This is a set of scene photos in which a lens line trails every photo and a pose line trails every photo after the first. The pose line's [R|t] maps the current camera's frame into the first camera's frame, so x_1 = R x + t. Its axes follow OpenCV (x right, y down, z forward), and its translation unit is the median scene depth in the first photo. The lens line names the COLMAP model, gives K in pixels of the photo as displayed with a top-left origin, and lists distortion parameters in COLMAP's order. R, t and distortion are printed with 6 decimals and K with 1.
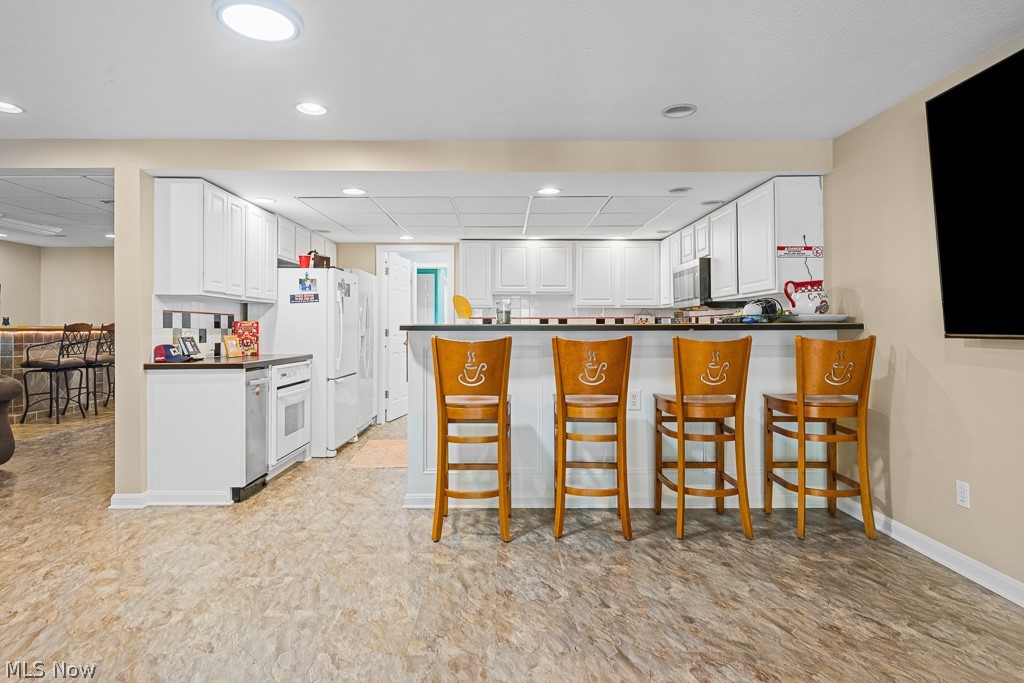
lens RADIAL K [[553.7, 0, 500.7], [0, 553.7, 322.6], [0, 0, 1]] dist [0.005267, -0.002699]
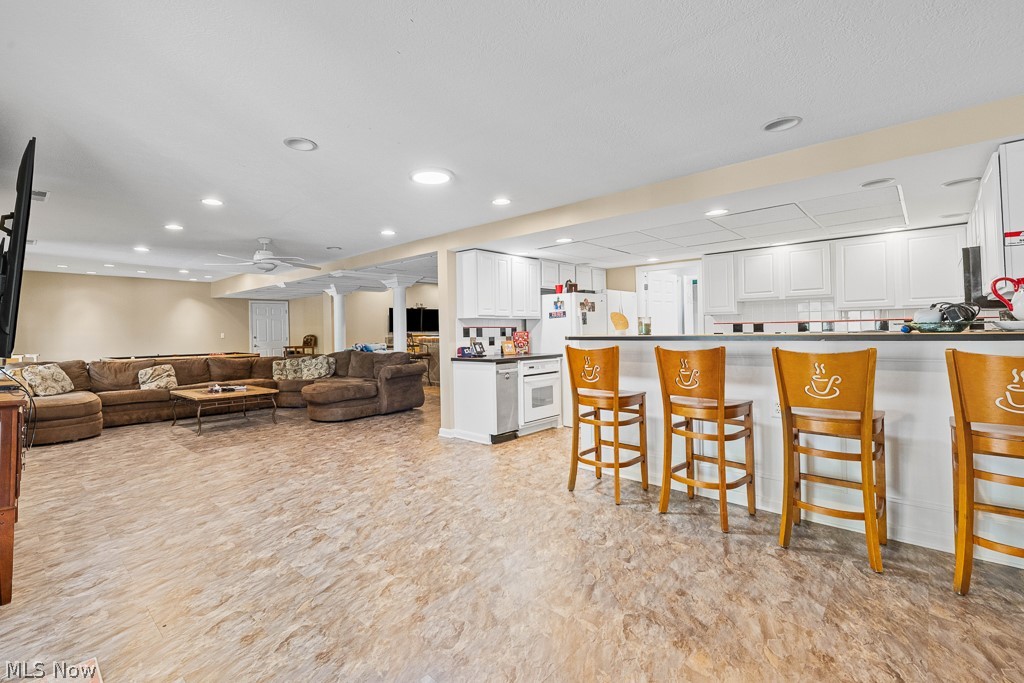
lens RADIAL K [[420.2, 0, 434.1], [0, 420.2, 326.8], [0, 0, 1]] dist [0.003618, -0.002119]
pose [[0.703734, -0.023136, -0.710087, 0.290432], [0.023117, 0.999686, -0.009661, -0.014000], [0.710087, -0.009616, 0.704048, 0.004318]]
